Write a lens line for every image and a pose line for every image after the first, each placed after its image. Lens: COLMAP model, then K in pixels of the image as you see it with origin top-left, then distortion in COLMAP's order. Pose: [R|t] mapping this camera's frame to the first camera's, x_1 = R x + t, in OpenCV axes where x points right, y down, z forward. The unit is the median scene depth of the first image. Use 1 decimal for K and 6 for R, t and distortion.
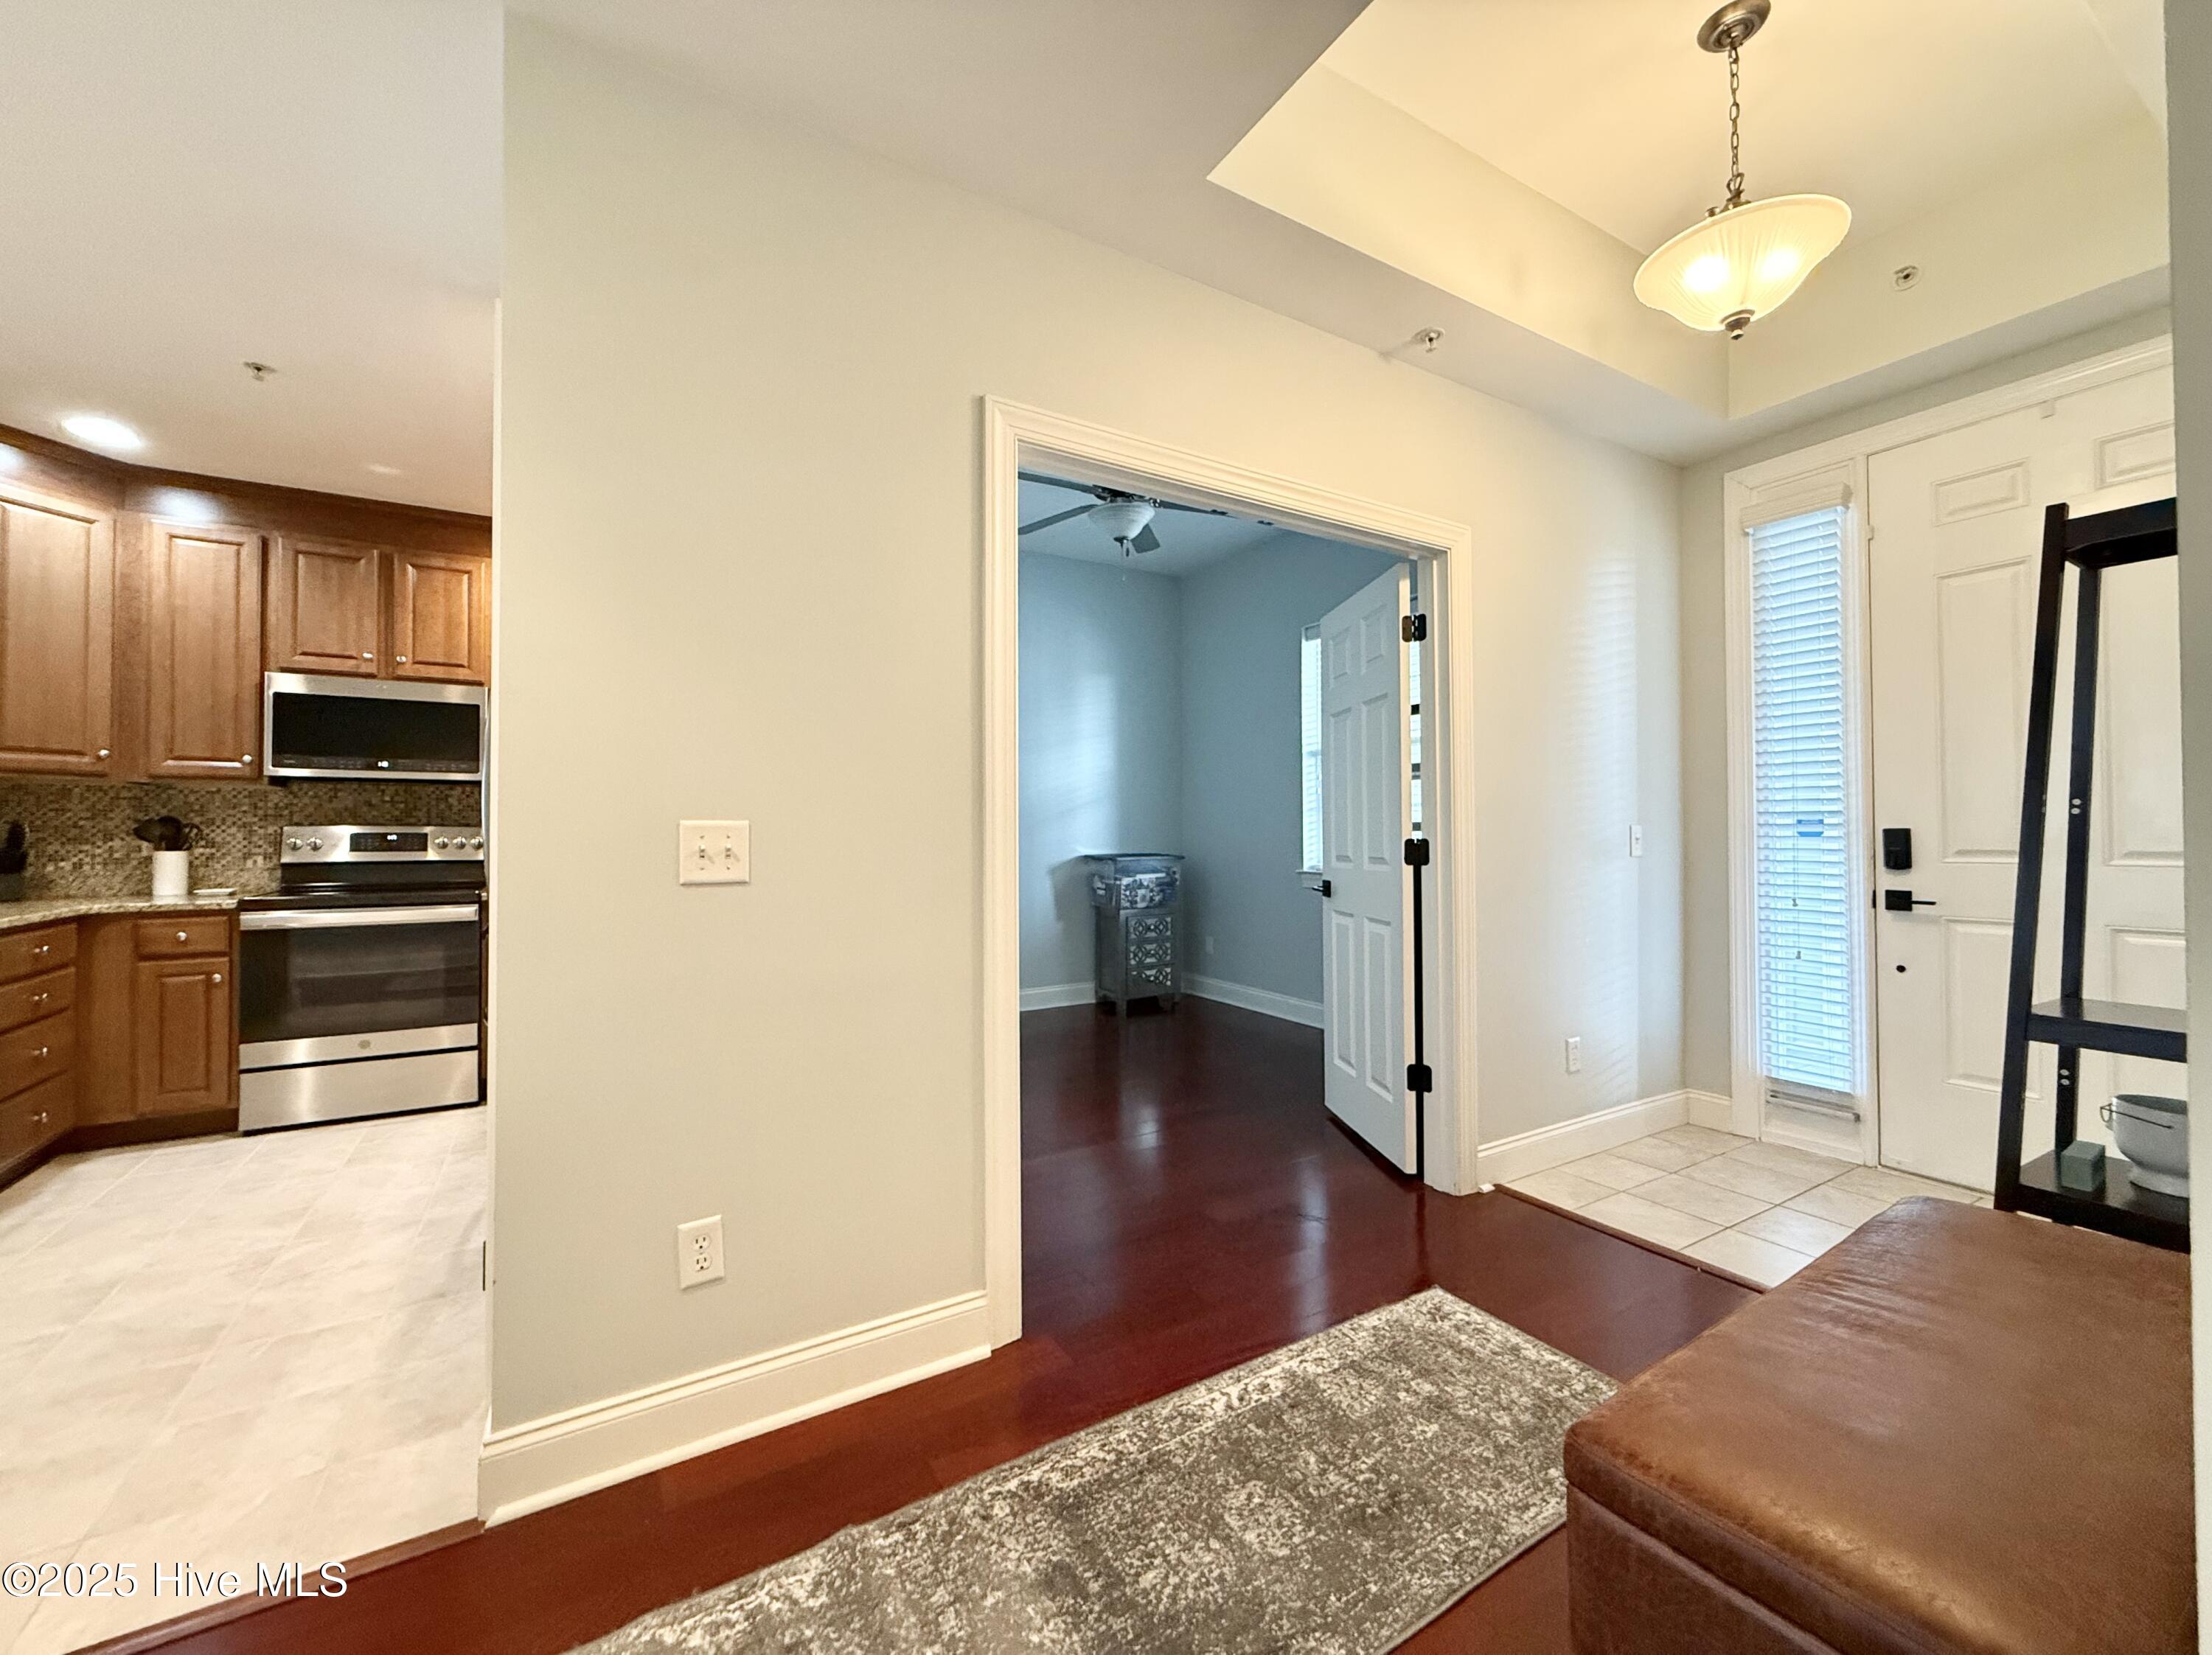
lens RADIAL K [[882.4, 0, 1096.6], [0, 882.4, 823.1], [0, 0, 1]] dist [0.000899, 0.000041]
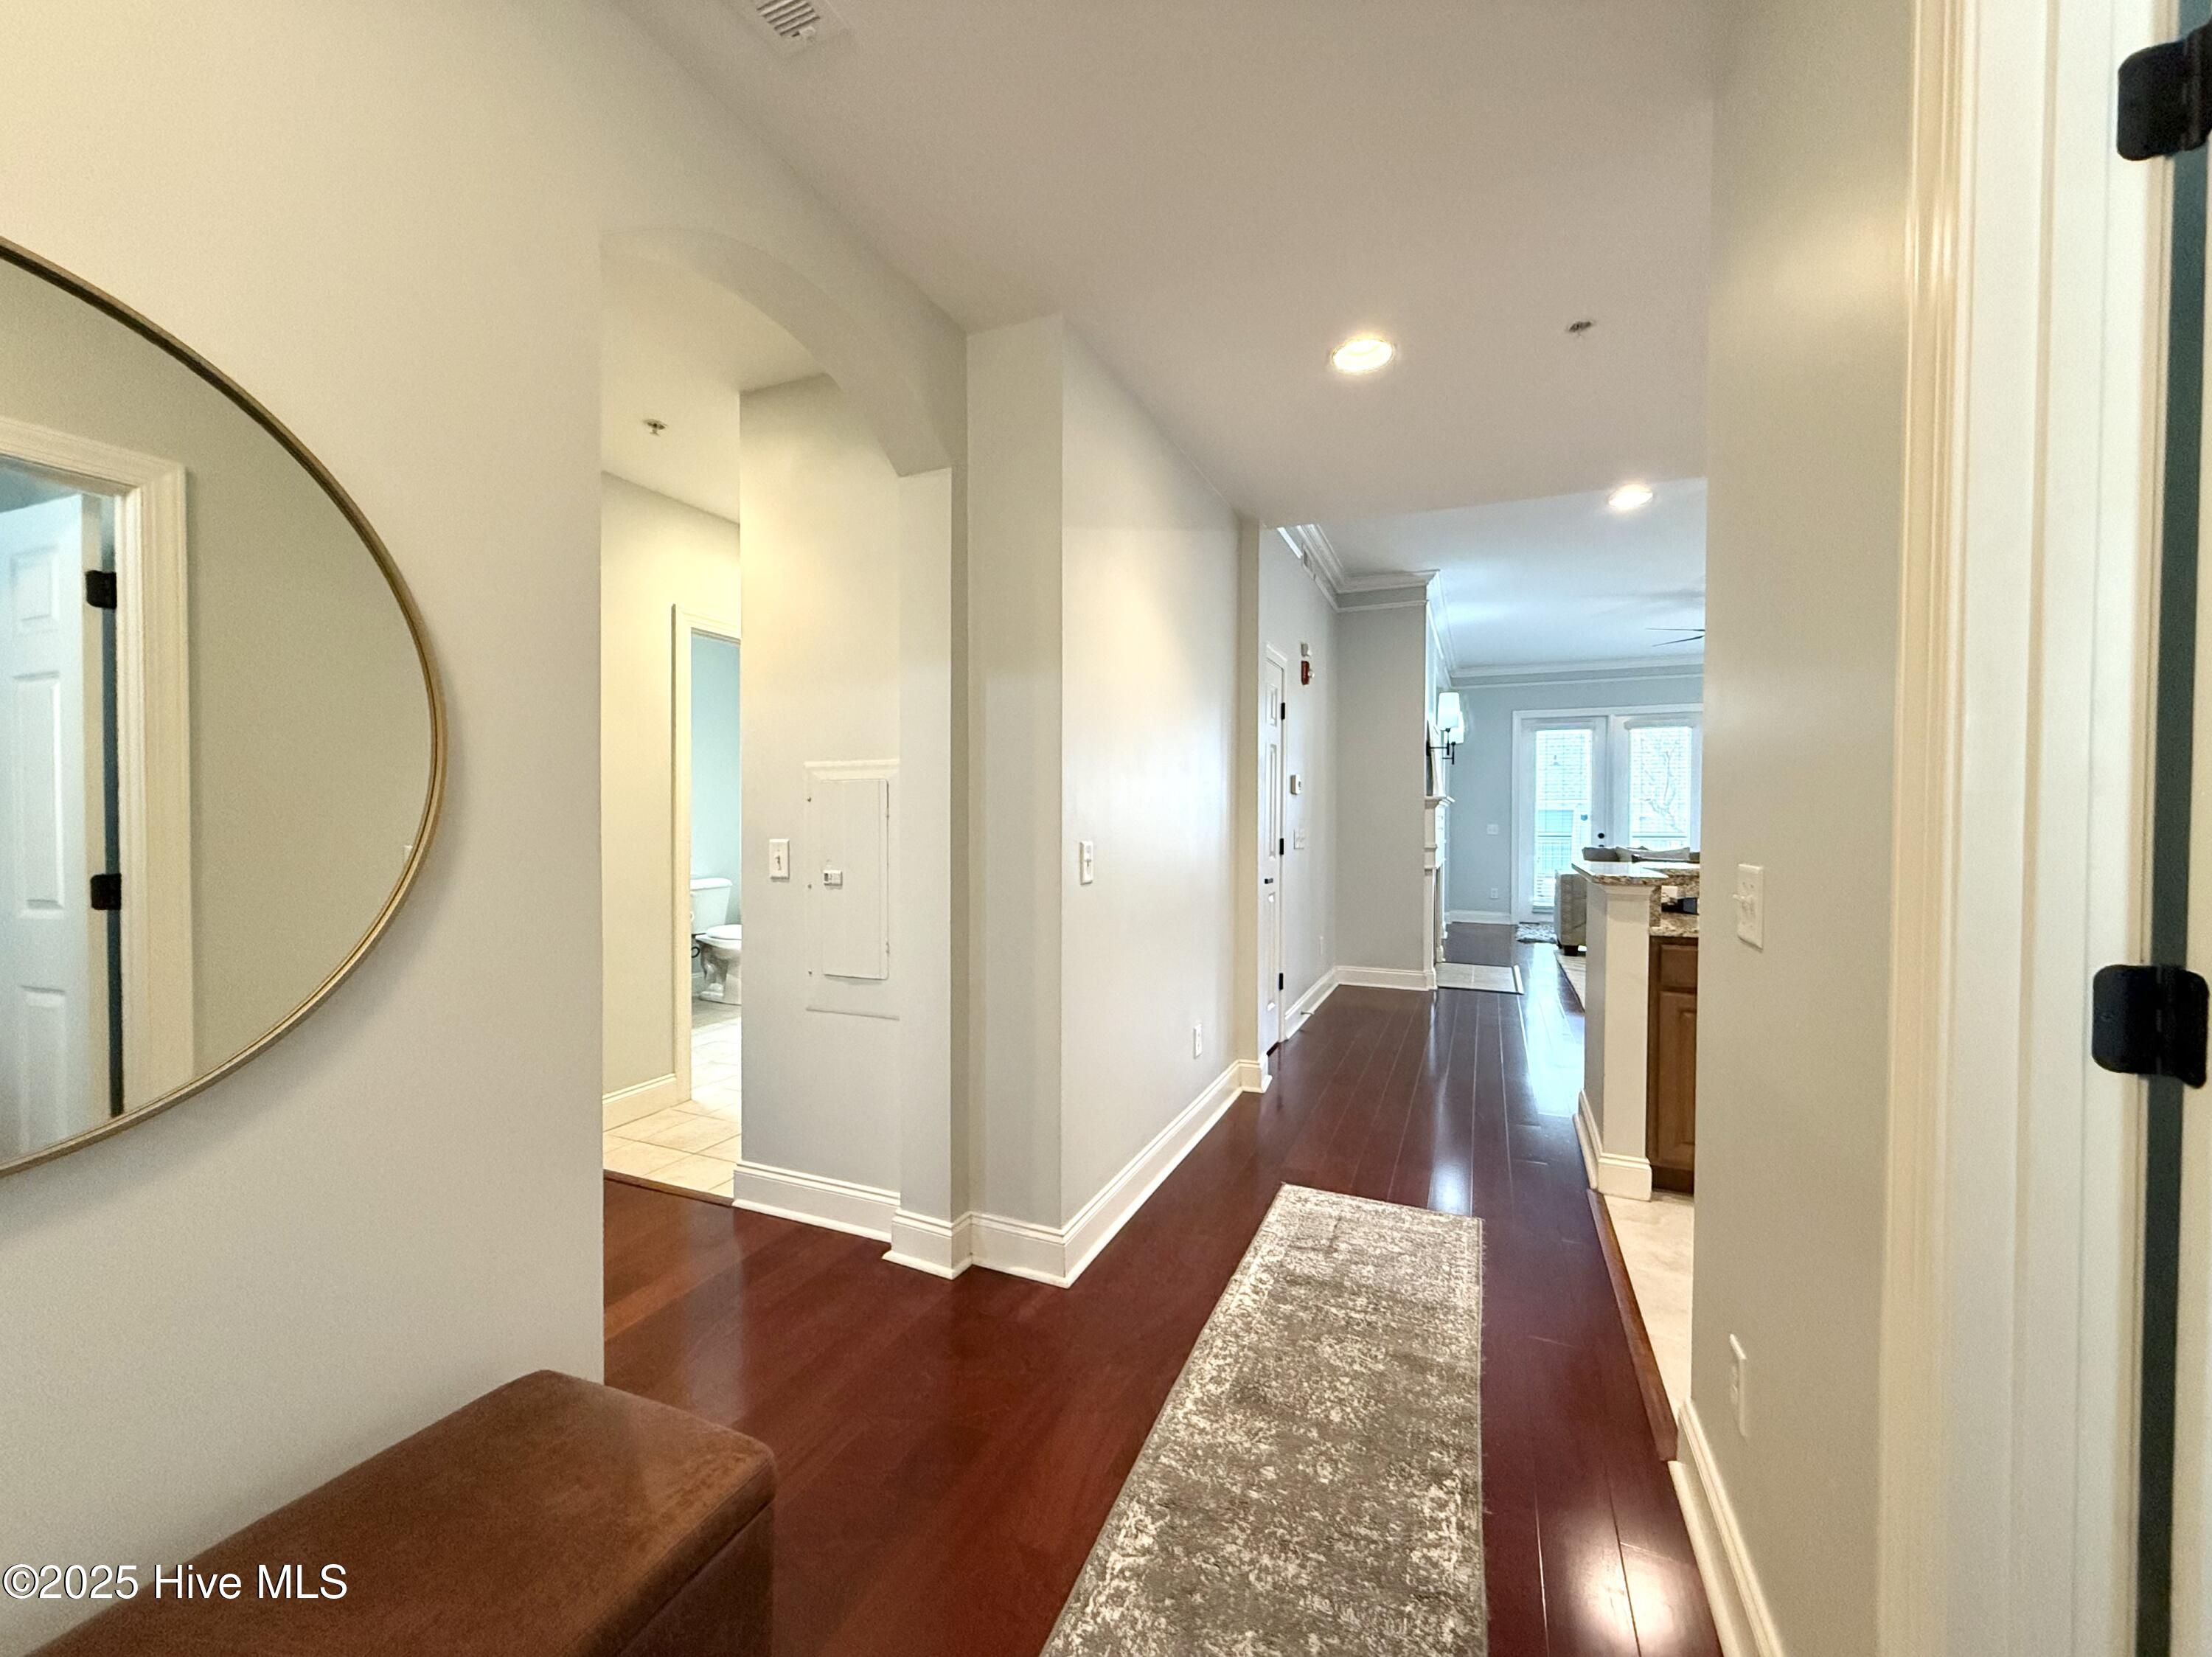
lens RADIAL K [[885.5, 0, 1105.1], [0, 885.5, 827.6], [0, 0, 1]] dist [-0.000147, -0.000052]
pose [[-0.811311, 0.006750, -0.584576, 0.247536], [0.004452, 0.999976, 0.005368, -0.020743], [0.584598, 0.001753, -0.811321, 0.631277]]
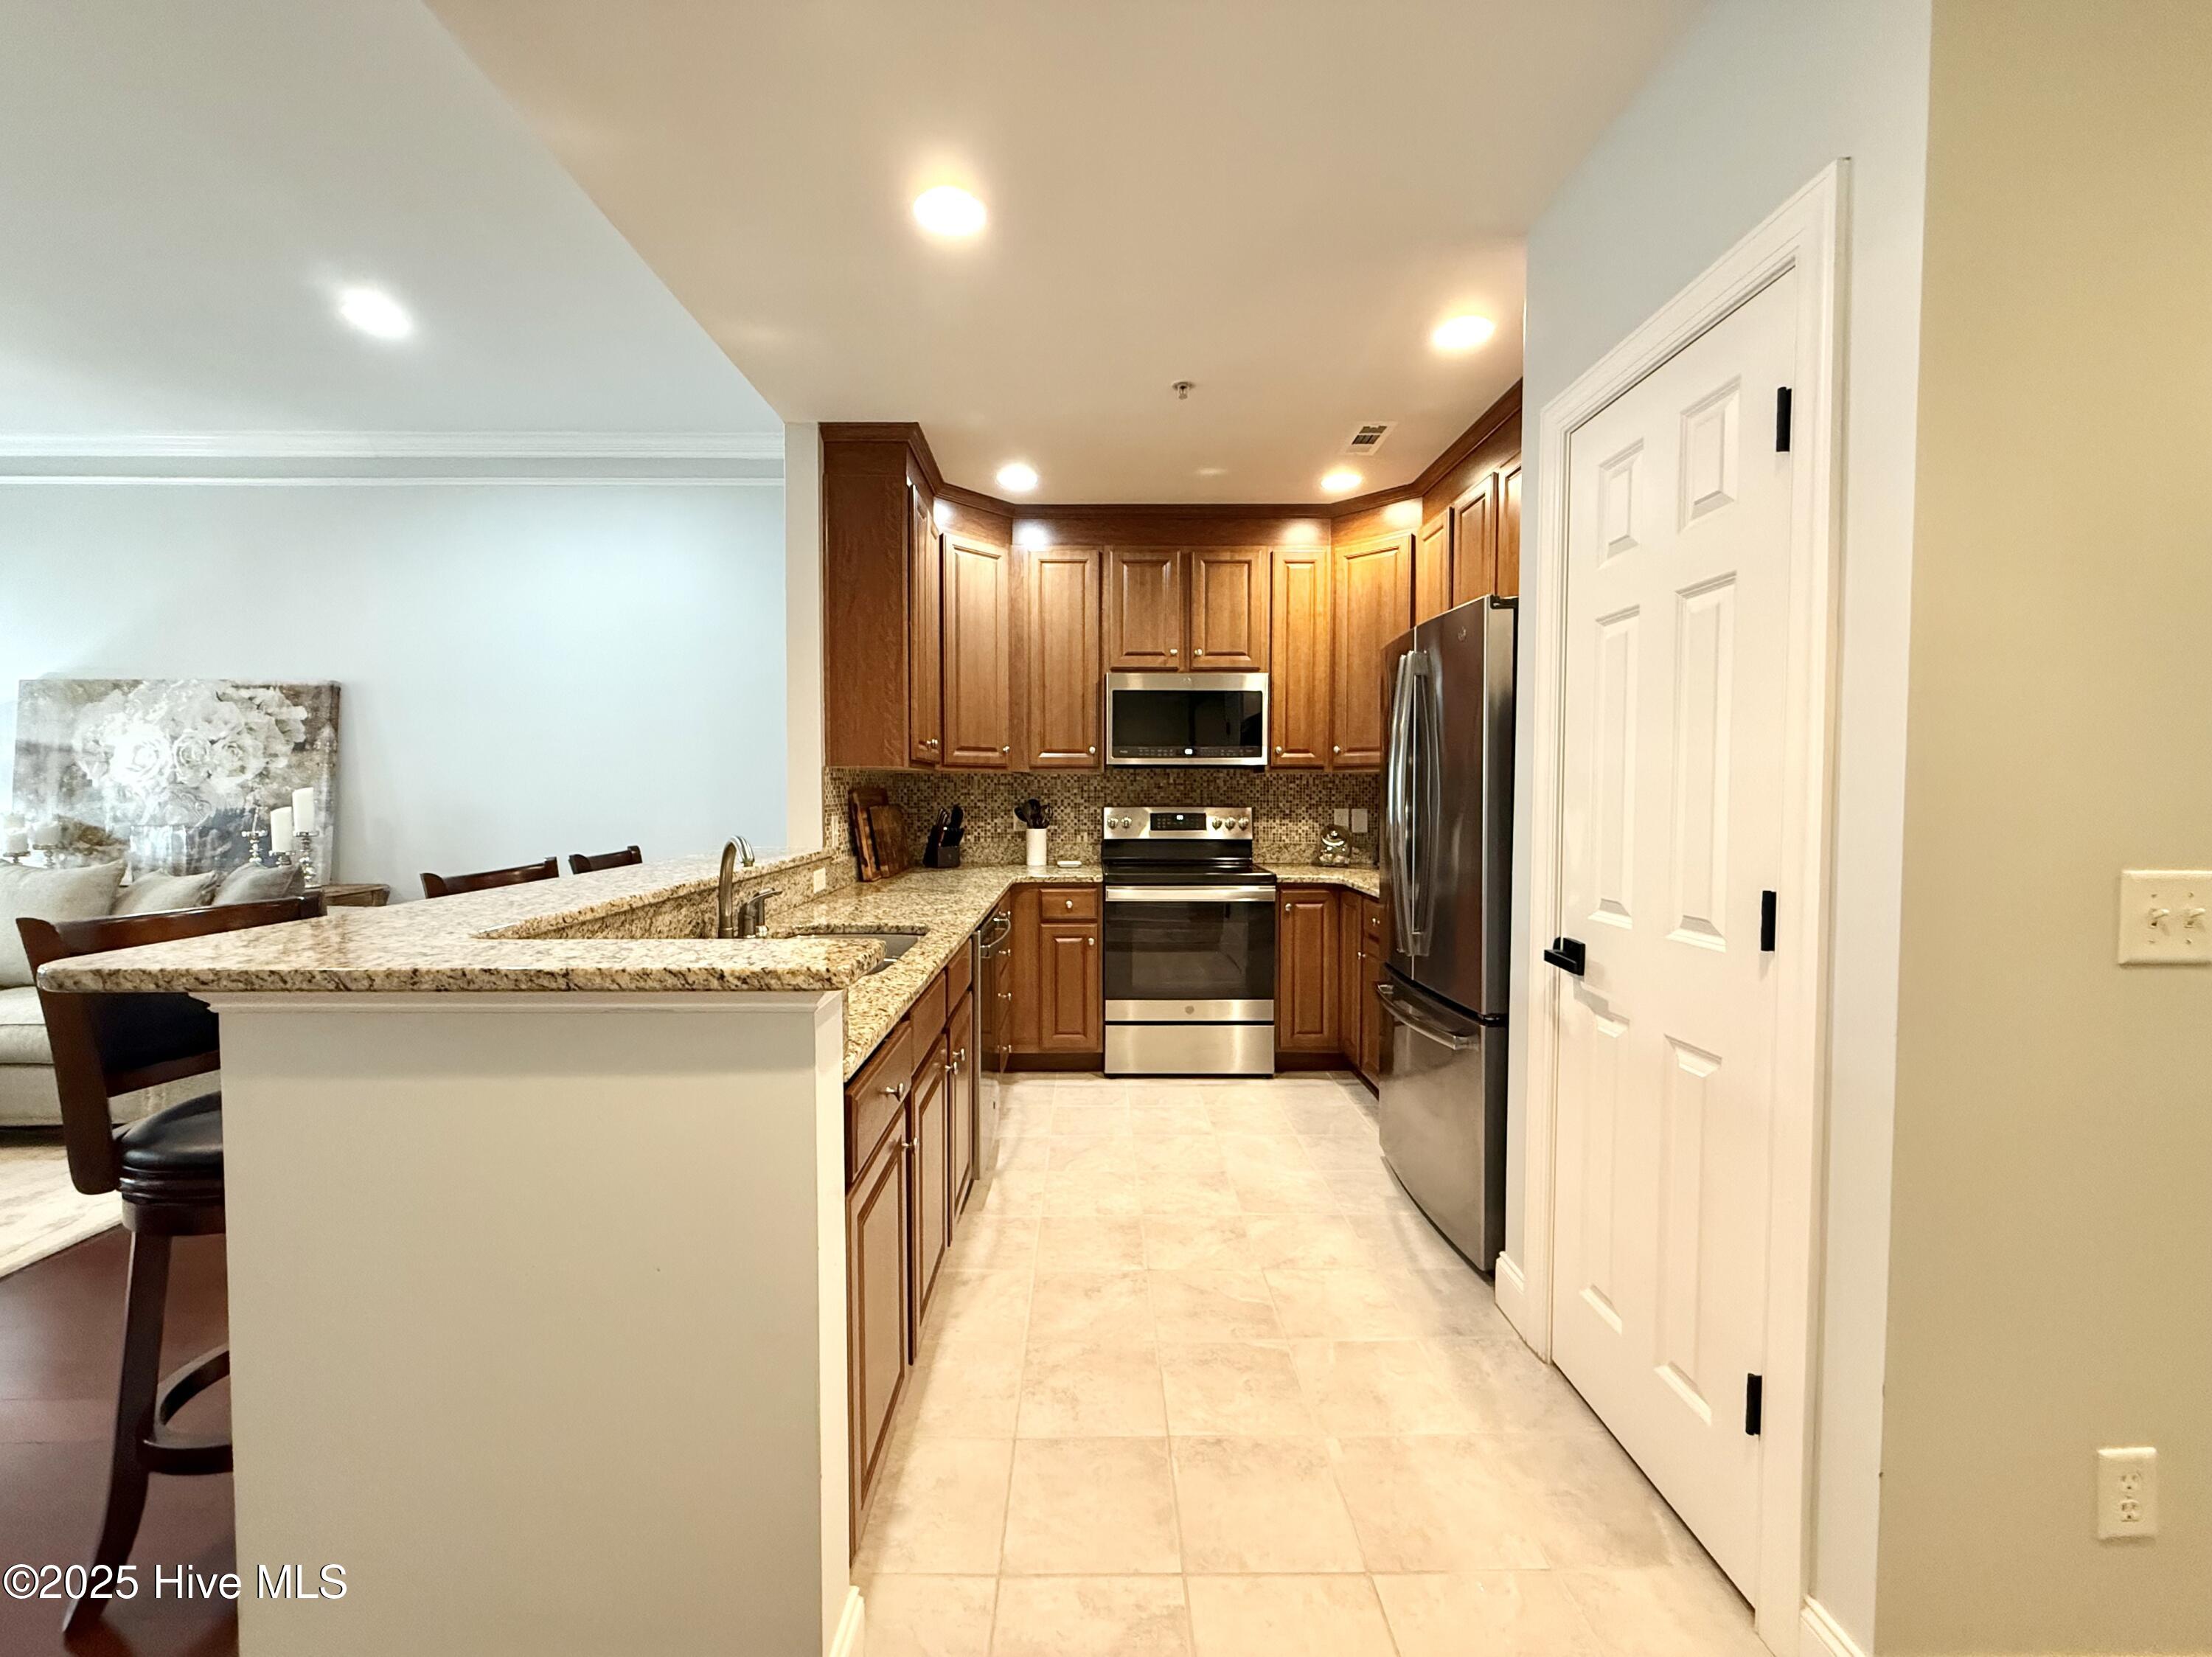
lens RADIAL K [[882.6, 0, 1096.6], [0, 882.6, 824.1], [0, 0, 1]] dist [0.000899, 0.000041]
pose [[0.862699, 0.023031, -0.505193, -0.382146], [0.003037, 0.998708, 0.050716, -0.035506], [0.505709, -0.045287, 0.861515, 0.009326]]
